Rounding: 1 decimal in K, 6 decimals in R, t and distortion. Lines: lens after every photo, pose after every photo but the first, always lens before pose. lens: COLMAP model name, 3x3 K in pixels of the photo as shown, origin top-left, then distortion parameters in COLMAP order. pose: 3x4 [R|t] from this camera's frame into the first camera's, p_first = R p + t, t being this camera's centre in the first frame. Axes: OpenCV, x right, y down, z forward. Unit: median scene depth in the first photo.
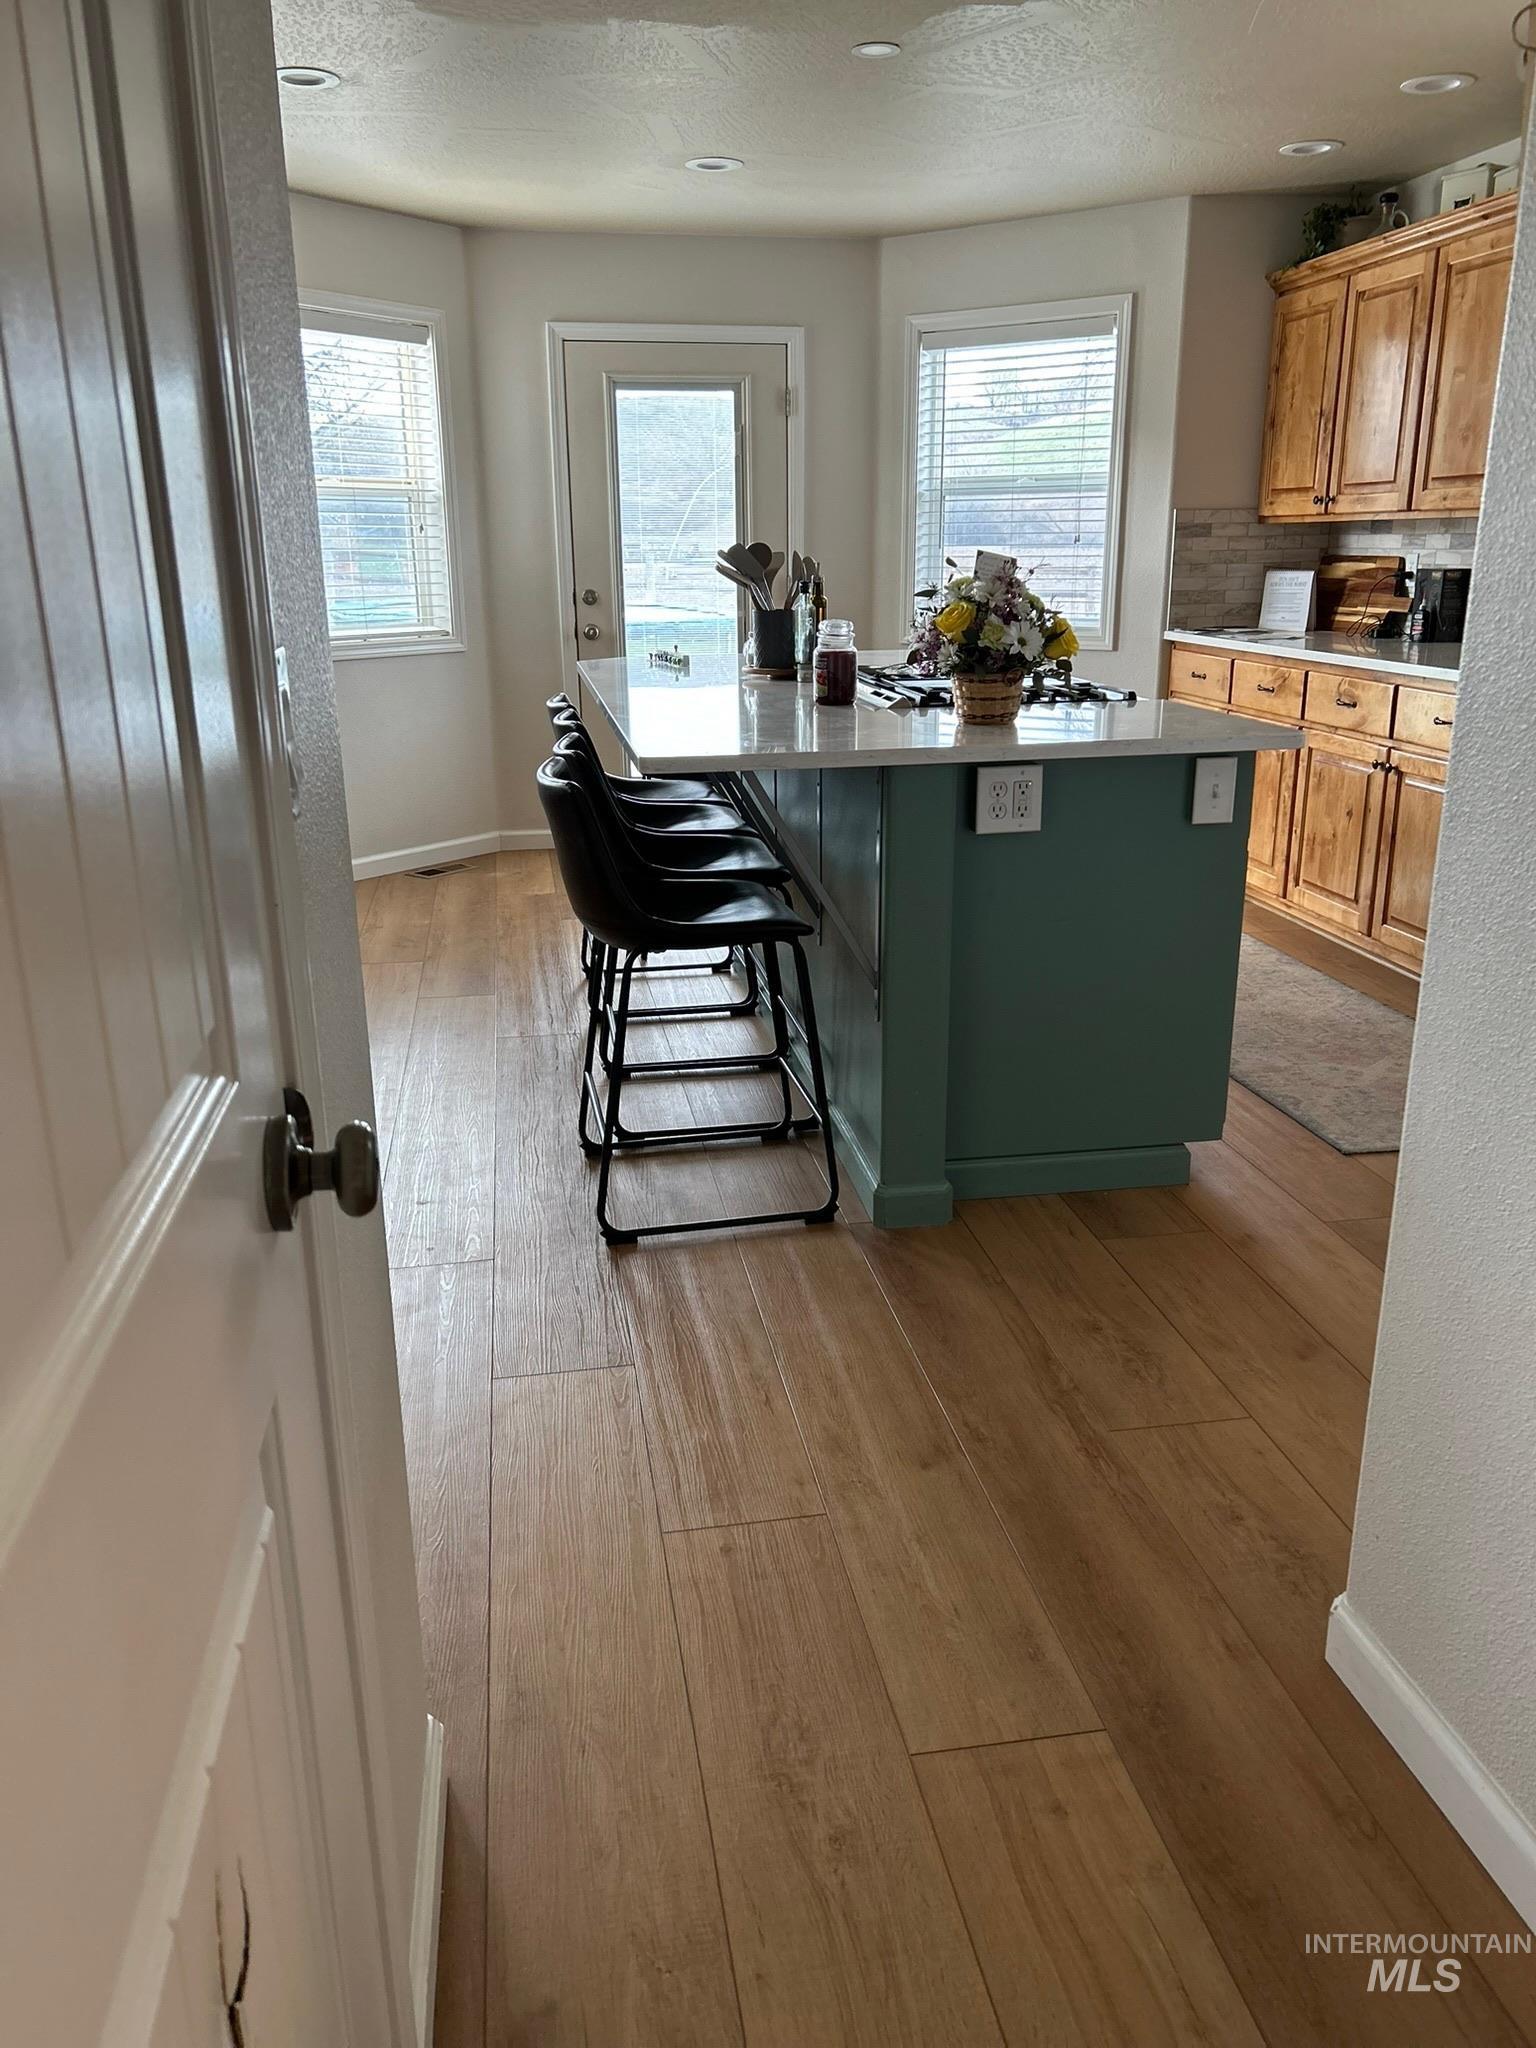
lens RADIAL K [[1539.9, 0, 768.1], [0, 1539.9, 1039.7], [0, 0, 1]] dist [0.043007, -0.037104]
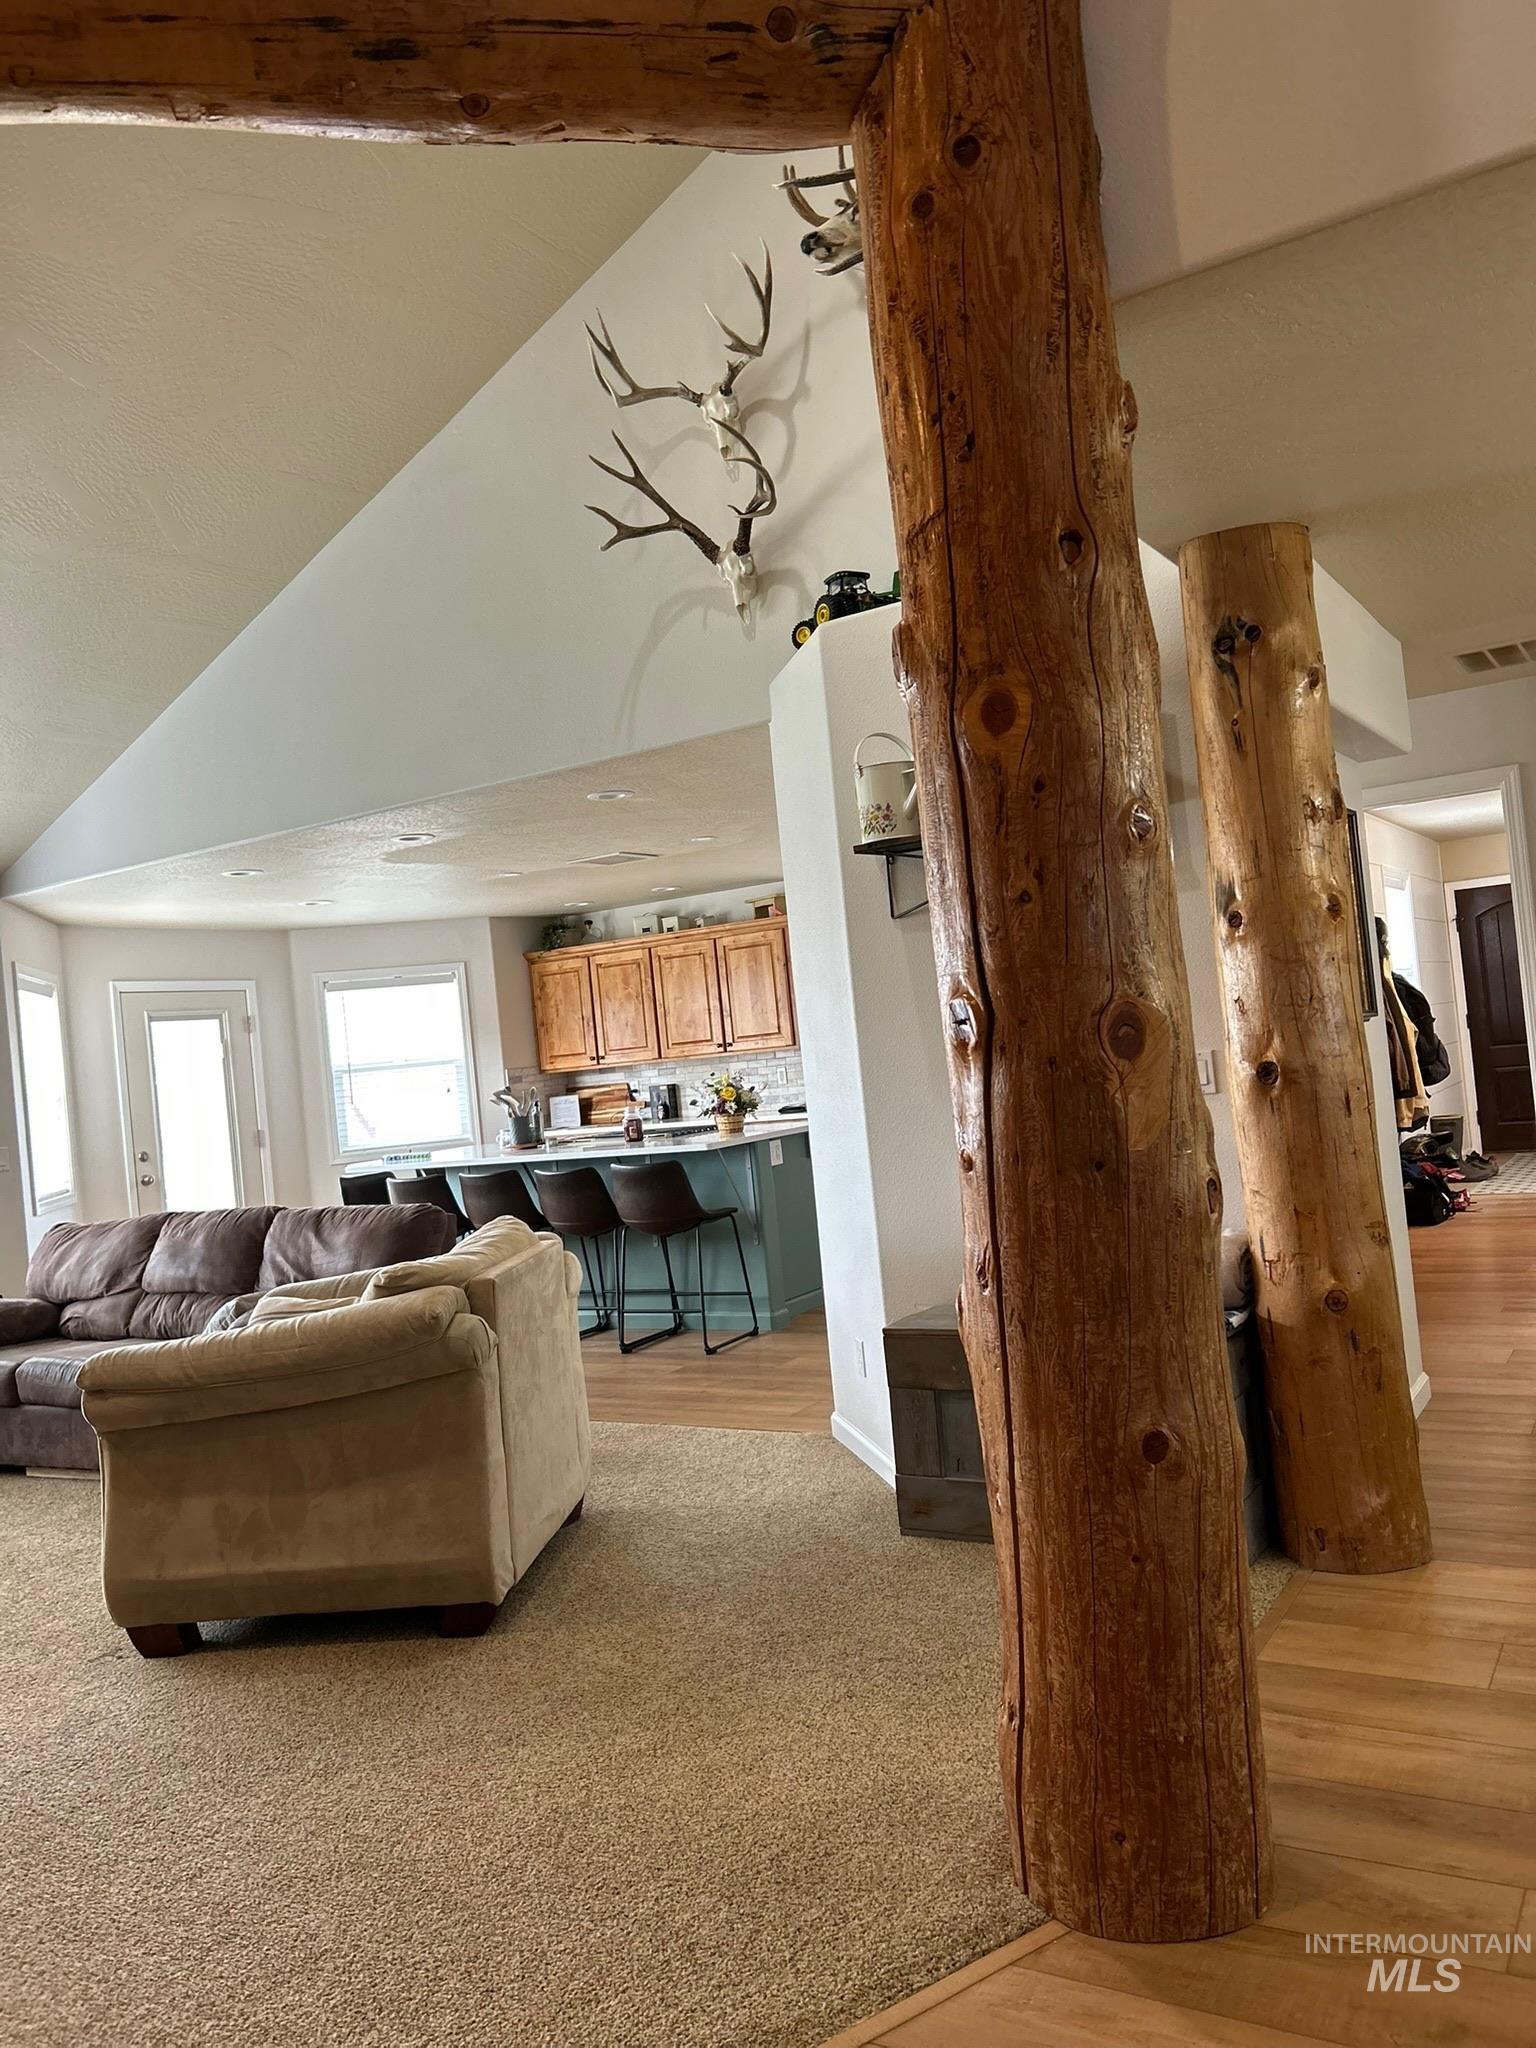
lens RADIAL K [[1539.9, 0, 768.1], [0, 1539.9, 1039.7], [0, 0, 1]] dist [0.043007, -0.037104]
pose [[0.653811, -0.049661, 0.755026, -0.893098], [0.318358, 0.923279, -0.214953, 0.111860], [-0.686425, 0.380907, 0.619460, -0.343282]]
